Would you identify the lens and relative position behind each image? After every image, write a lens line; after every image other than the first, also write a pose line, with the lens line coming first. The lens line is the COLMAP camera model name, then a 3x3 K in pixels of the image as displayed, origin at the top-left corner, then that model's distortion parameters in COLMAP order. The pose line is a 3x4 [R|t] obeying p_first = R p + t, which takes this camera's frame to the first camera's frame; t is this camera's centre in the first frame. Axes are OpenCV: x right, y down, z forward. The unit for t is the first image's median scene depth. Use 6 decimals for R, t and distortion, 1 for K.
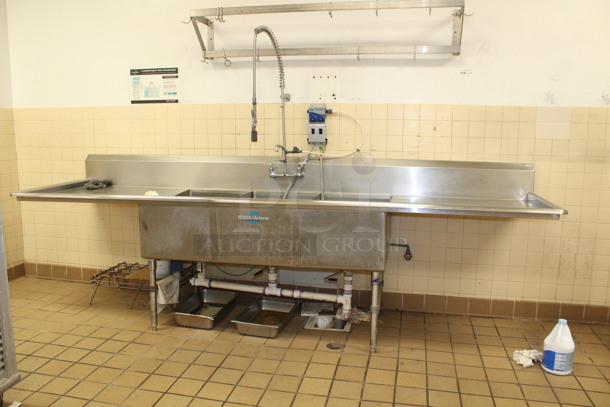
lens RADIAL K [[500.2, 0, 305.0], [0, 500.2, 203.5], [0, 0, 1]] dist [-0.163429, 0.138748]
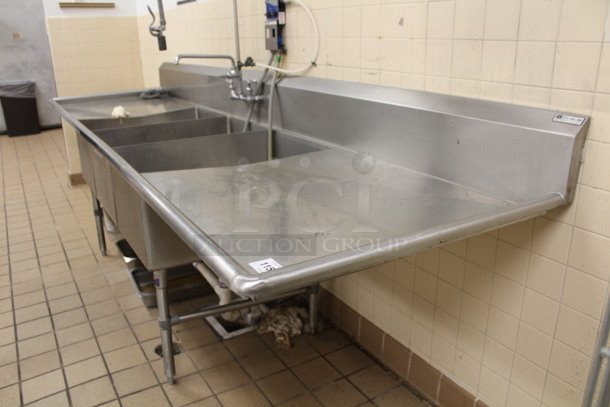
lens RADIAL K [[500.2, 0, 305.0], [0, 500.2, 203.5], [0, 0, 1]] dist [-0.163429, 0.138748]
pose [[0.694778, 0.216385, -0.685901, 0.533932], [-0.088113, 0.972093, 0.217419, -0.071663], [0.713806, -0.090621, 0.694456, 0.564099]]
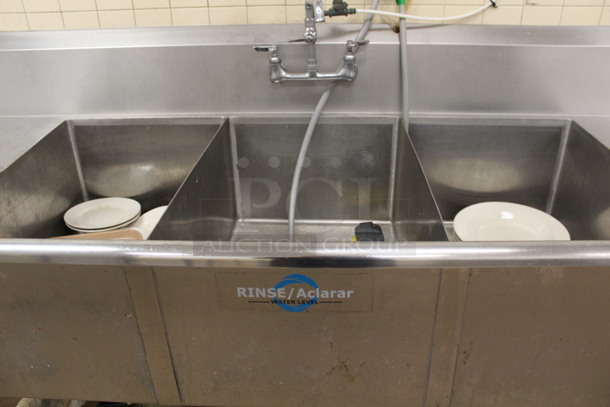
lens RADIAL K [[494.3, 0, 304.1], [0, 494.3, 186.8], [0, 0, 1]] dist [-0.099624, 0.001848]
pose [[0.987108, -0.091481, 0.131333, -0.103537], [0.049776, 0.955330, 0.291320, -0.085690], [-0.152117, -0.281028, 0.947567, 0.616369]]
